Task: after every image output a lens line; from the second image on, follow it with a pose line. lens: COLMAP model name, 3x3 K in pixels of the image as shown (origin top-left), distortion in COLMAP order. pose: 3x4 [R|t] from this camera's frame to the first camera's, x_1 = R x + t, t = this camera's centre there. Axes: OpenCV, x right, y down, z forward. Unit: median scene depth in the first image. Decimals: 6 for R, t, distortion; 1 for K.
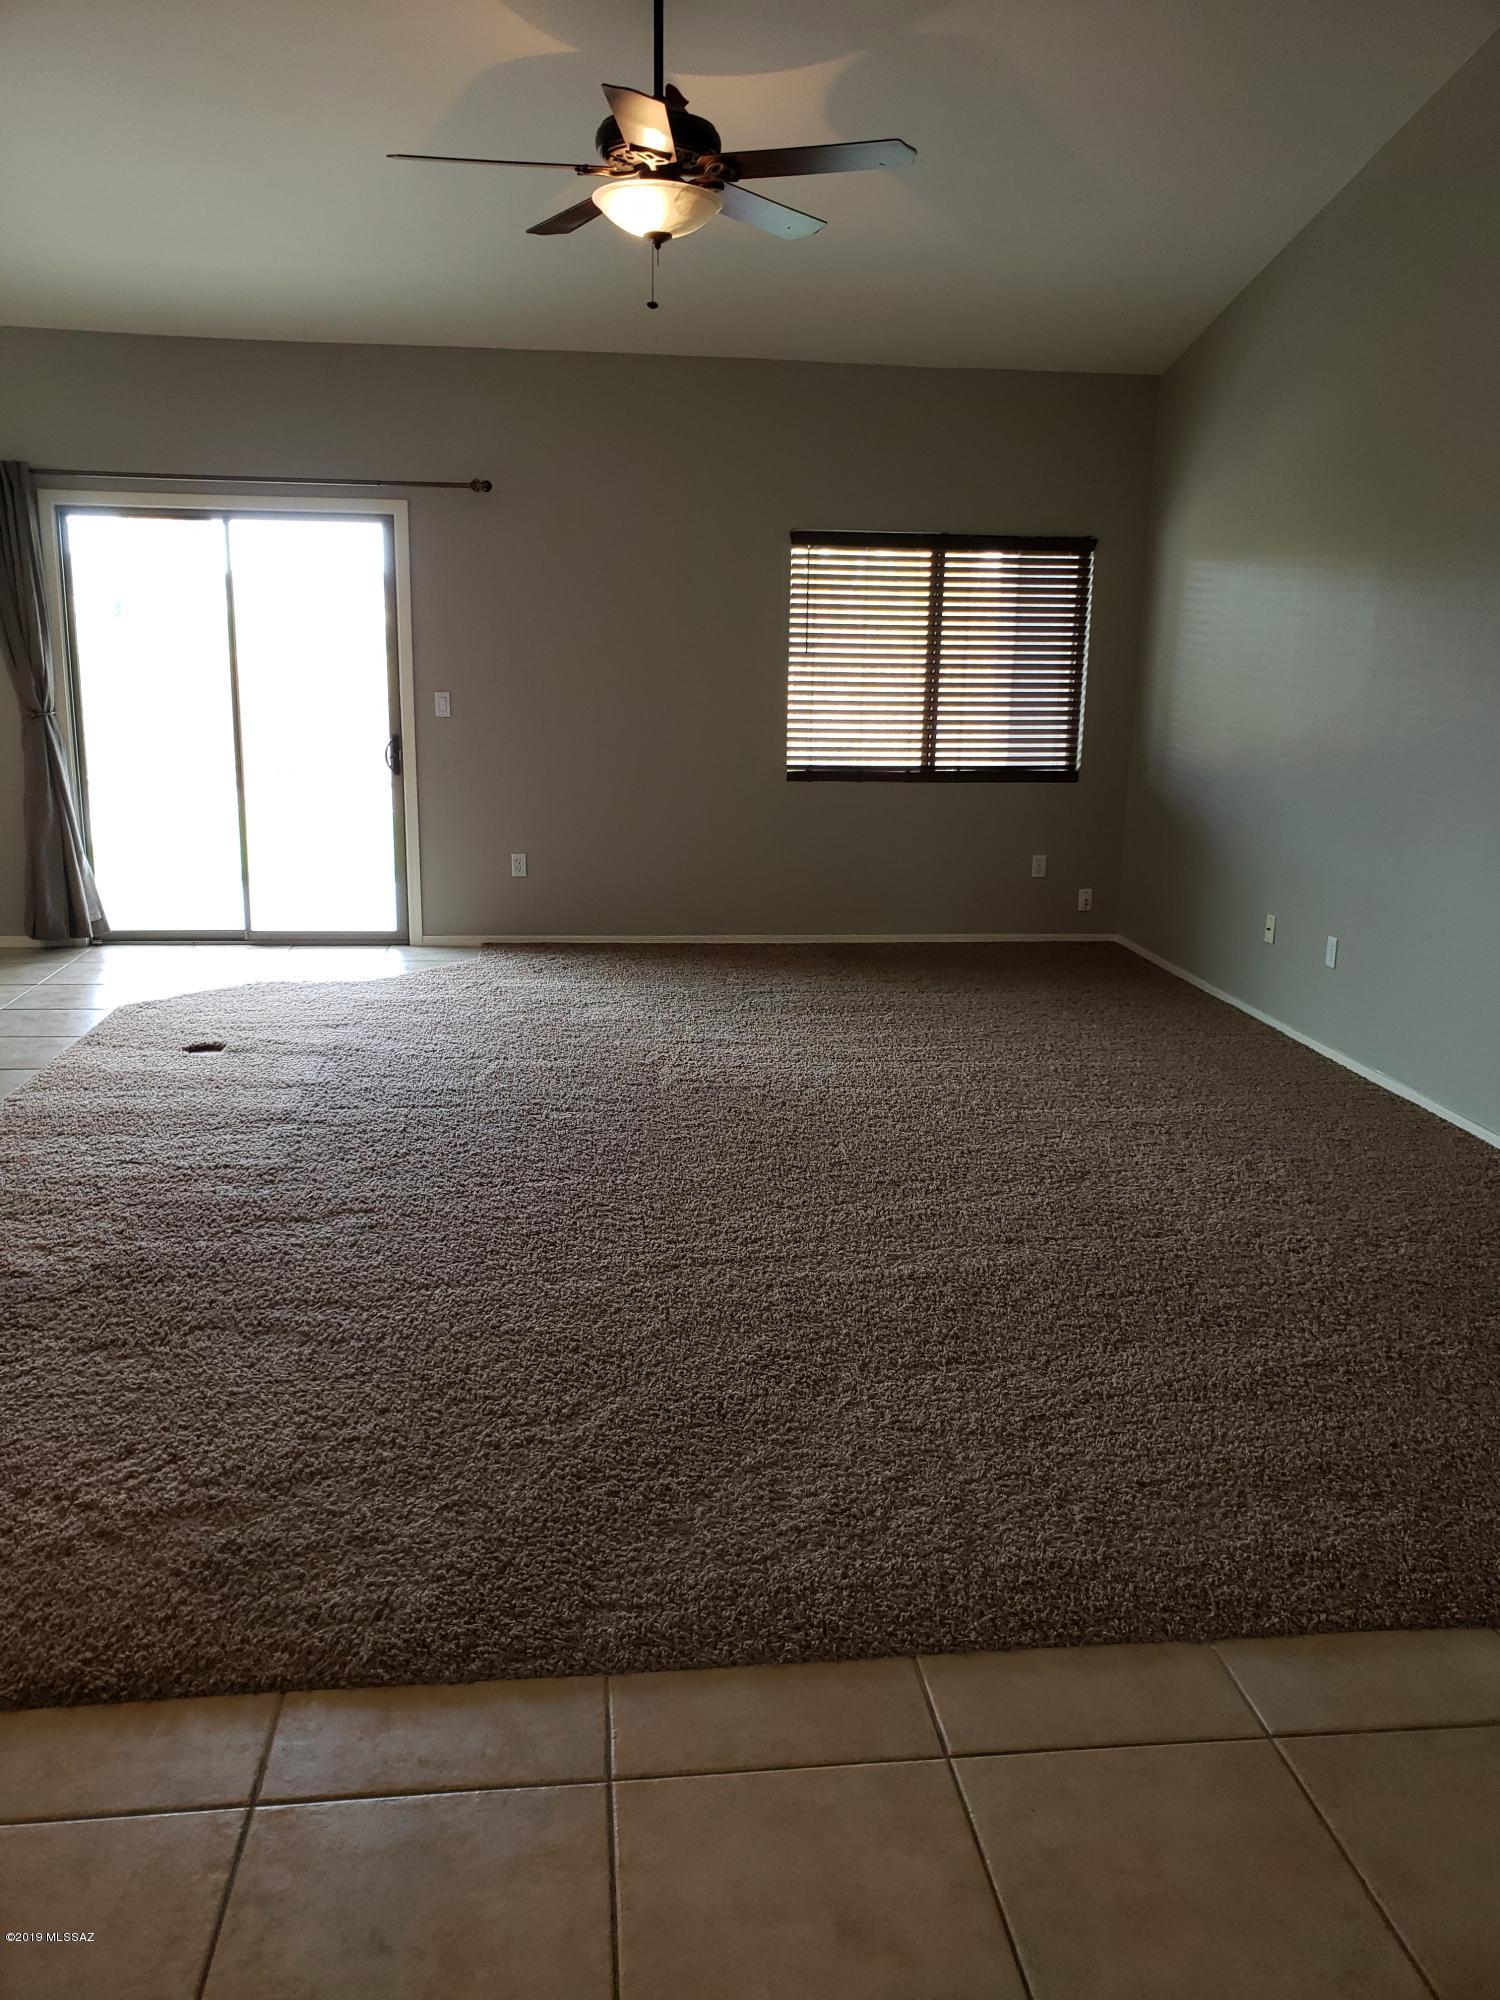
lens RADIAL K [[1588.1, 0, 750.0], [0, 1588.1, 1000.0], [0, 0, 1]] dist [-0.035465, 0.100631]
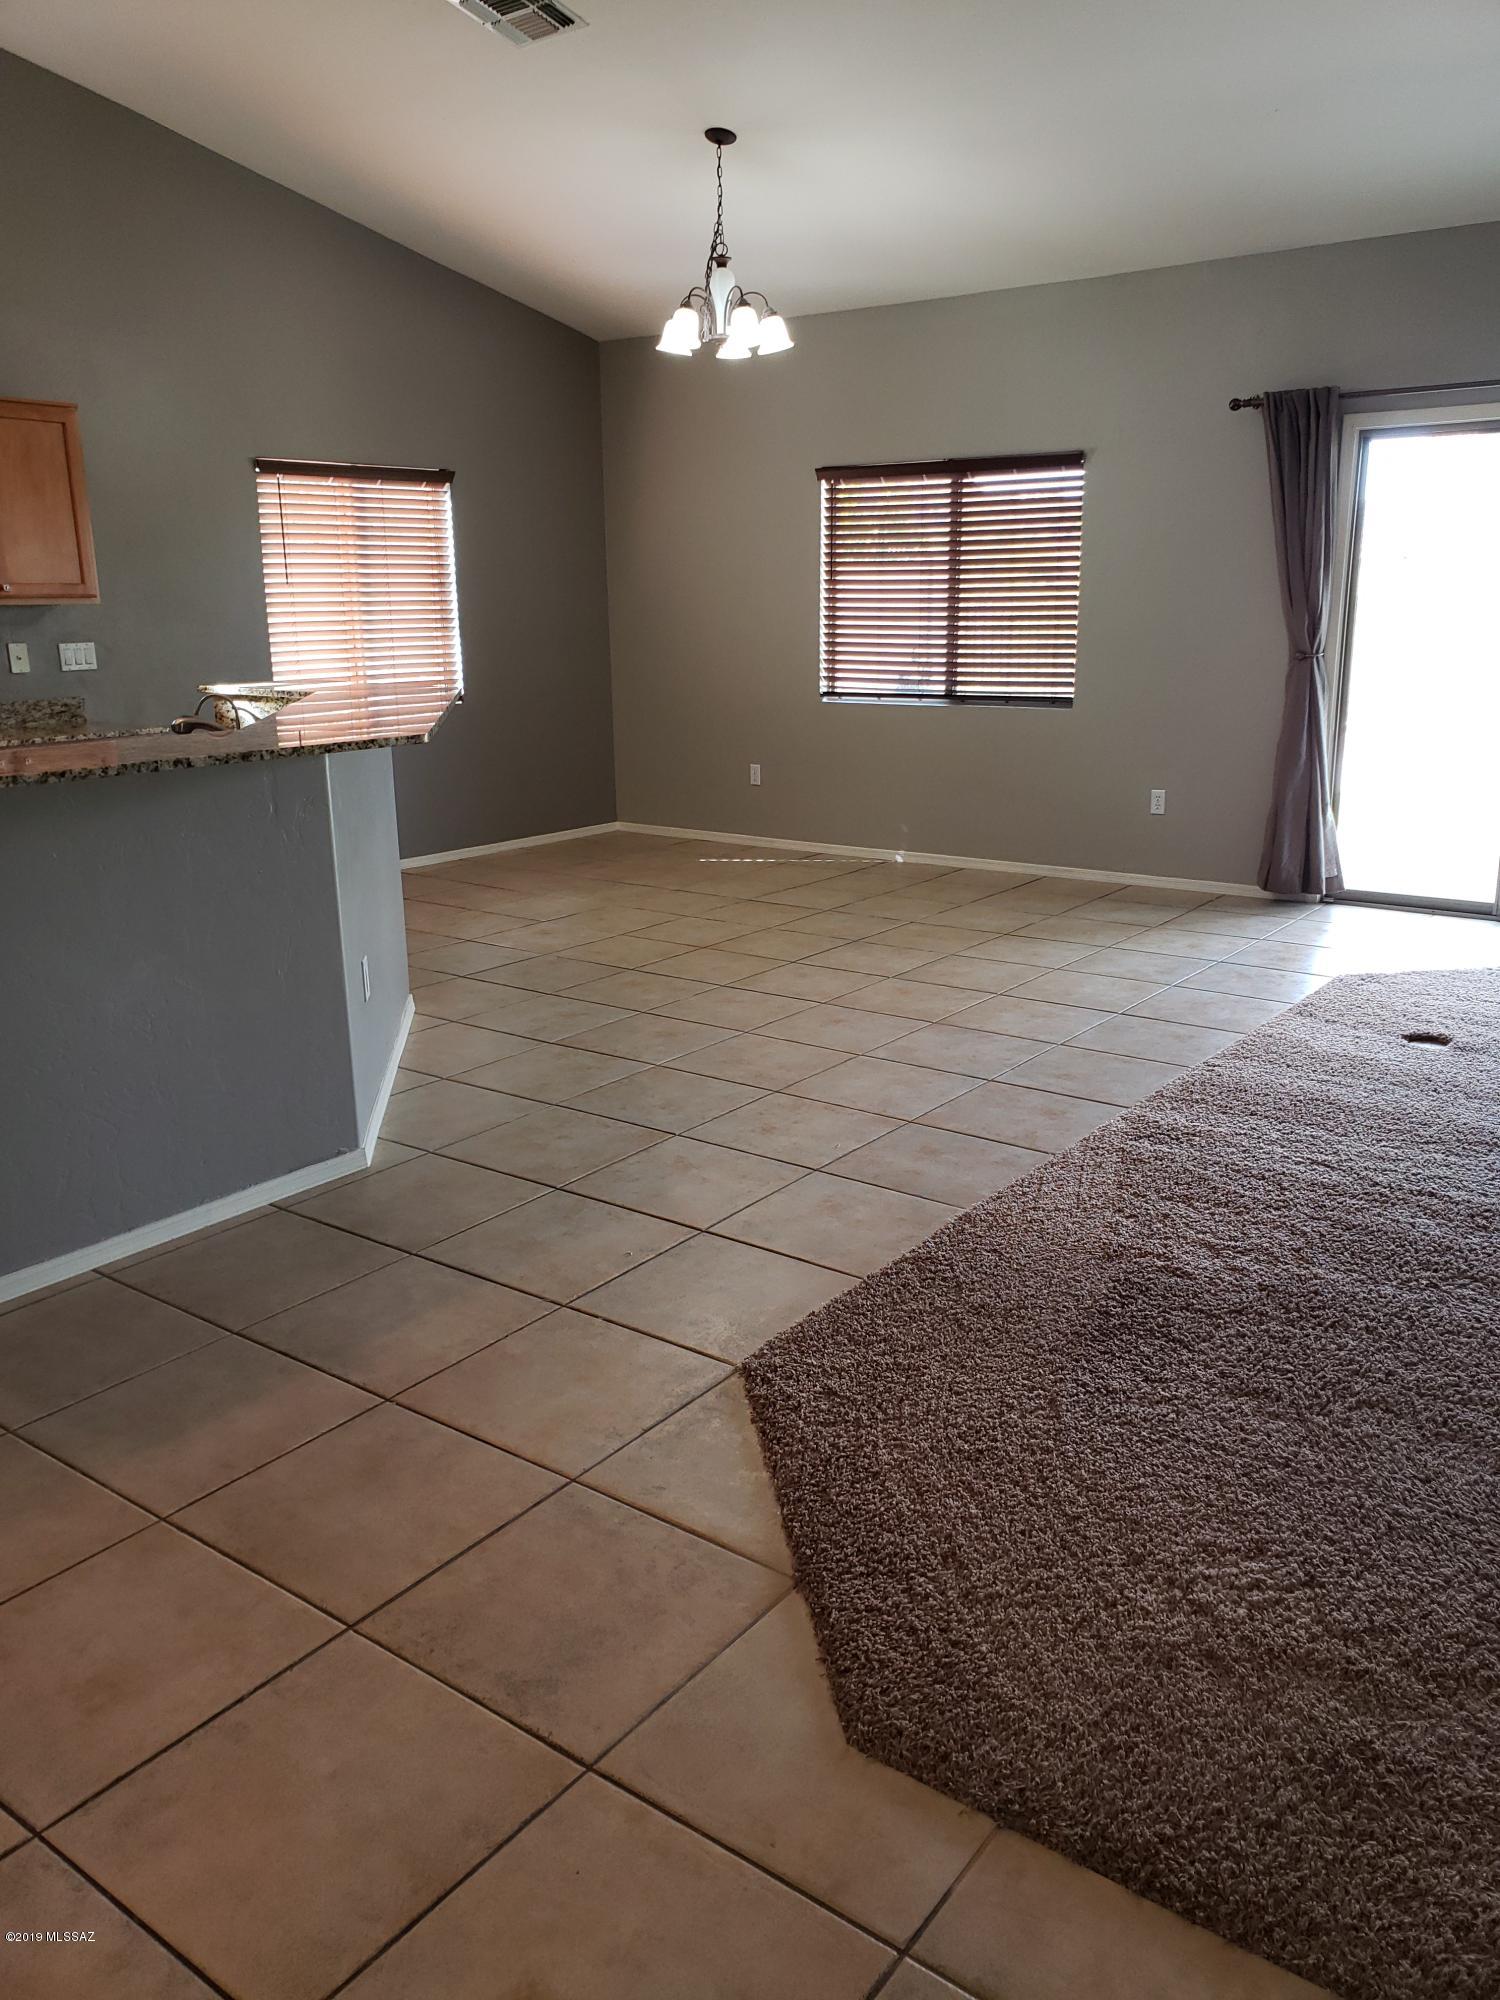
lens RADIAL K [[1555.3, 0, 762.0], [0, 1555.3, 1003.4], [0, 0, 1]] dist [-0.021524, 0.059167]
pose [[0.732415, 0.163975, -0.660818, -0.078403], [-0.137425, 0.986193, 0.092399, -0.028085], [0.666845, 0.023139, 0.744837, 0.181136]]
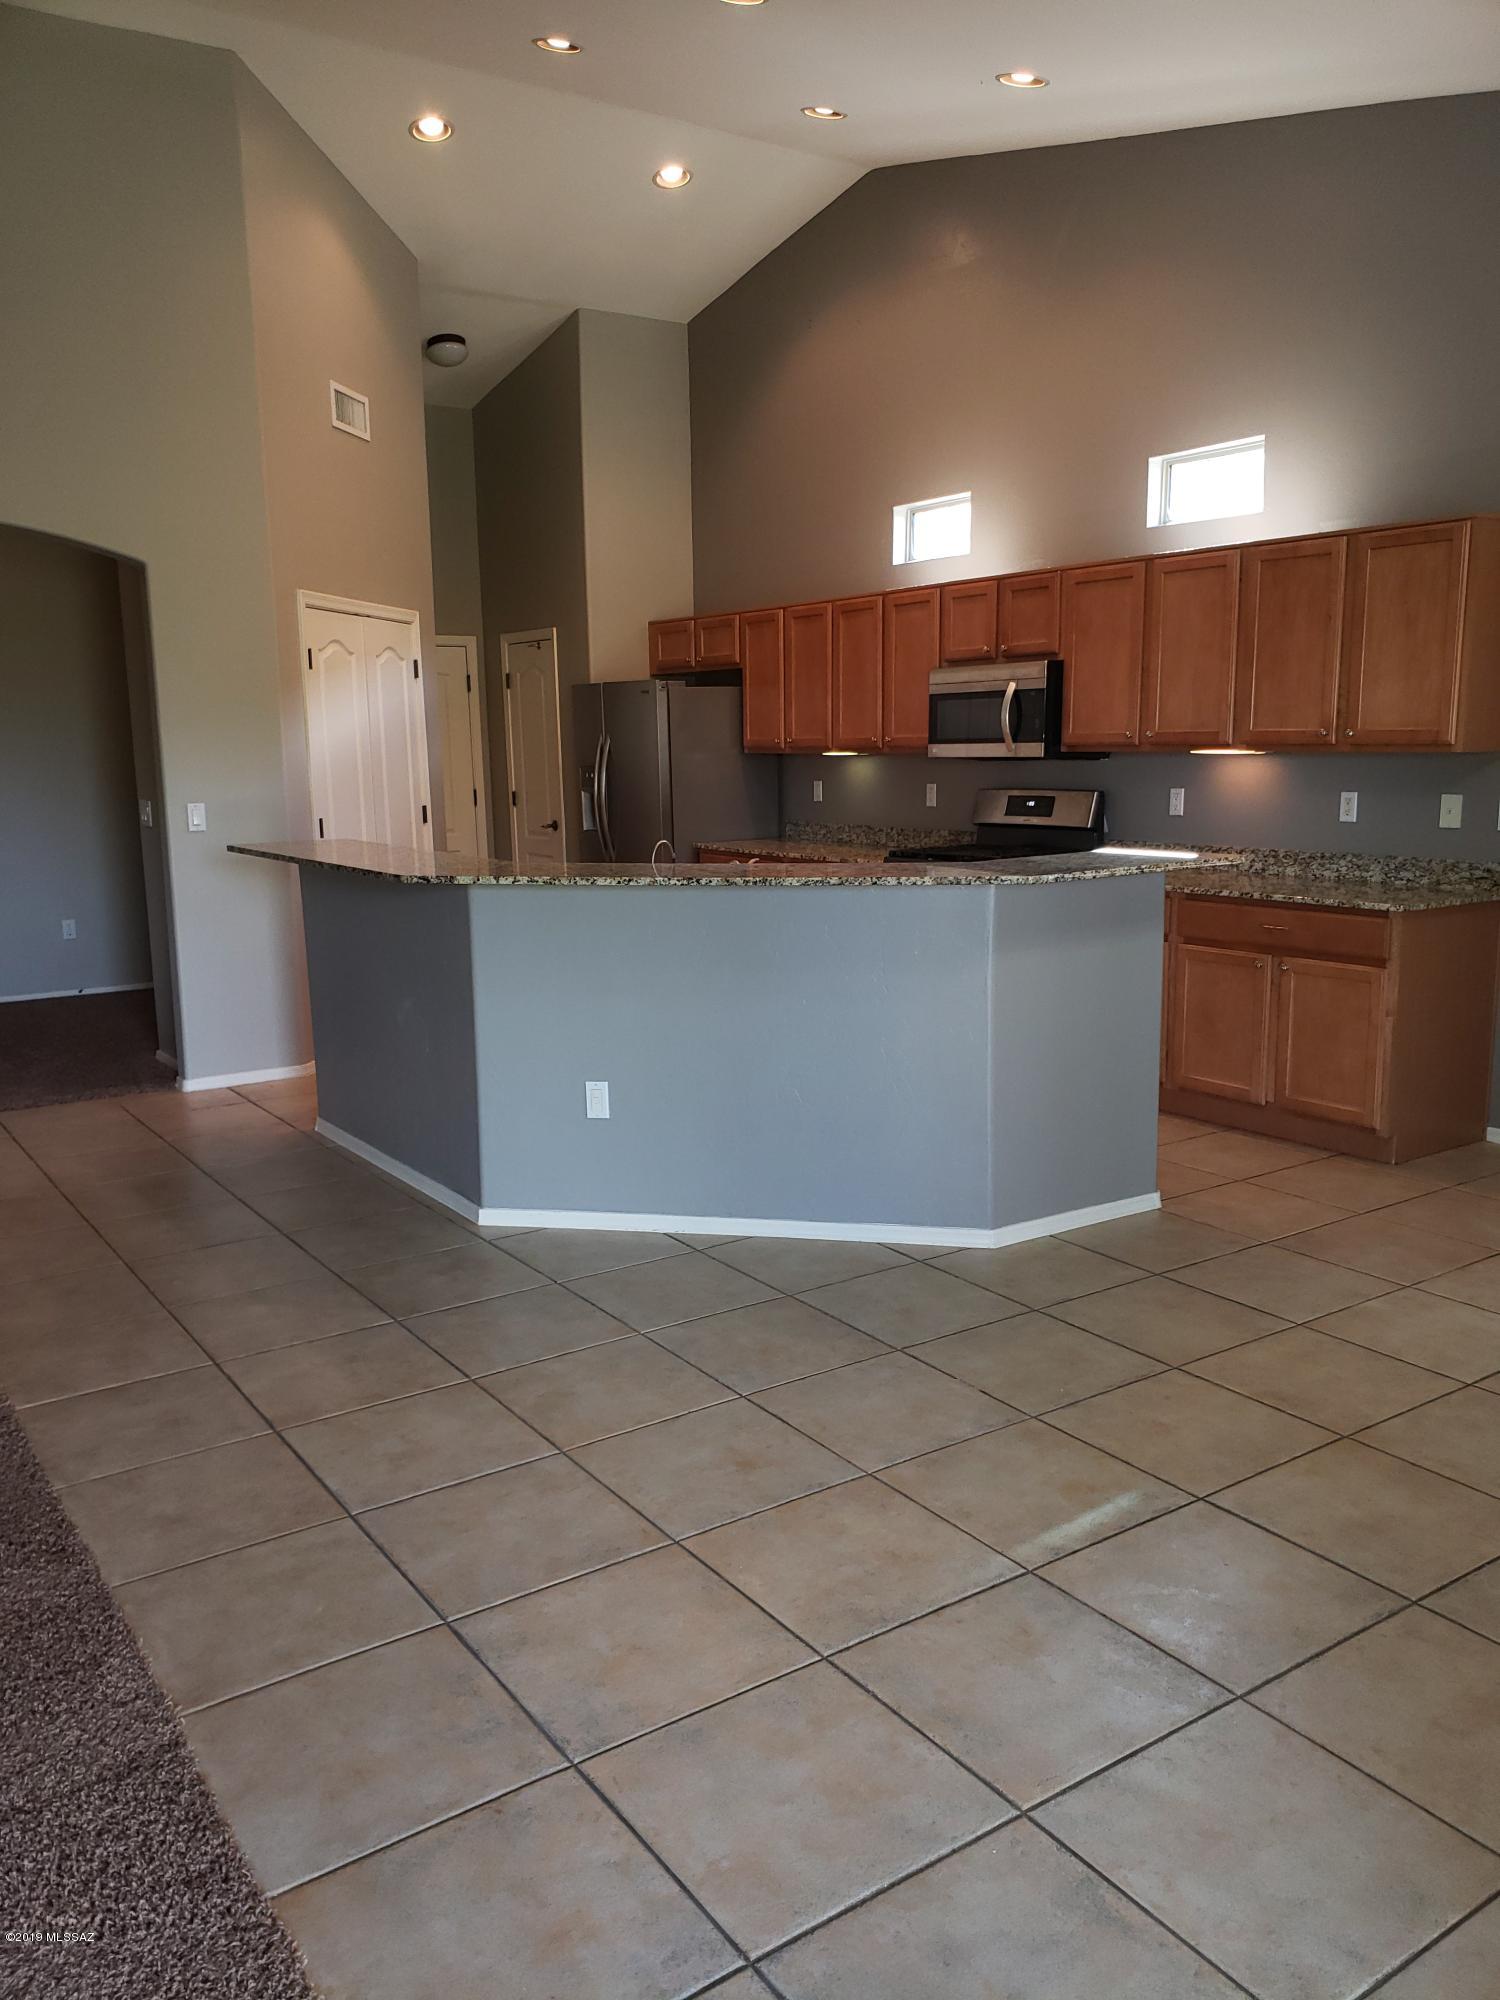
lens RADIAL K [[1555.3, 0, 762.0], [0, 1555.3, 1003.4], [0, 0, 1]] dist [-0.021524, 0.059167]
pose [[-0.880802, 0.081057, -0.466495, -0.665734], [-0.101186, 0.930253, 0.352690, -0.473344], [0.462547, 0.357853, -0.811167, 2.104893]]
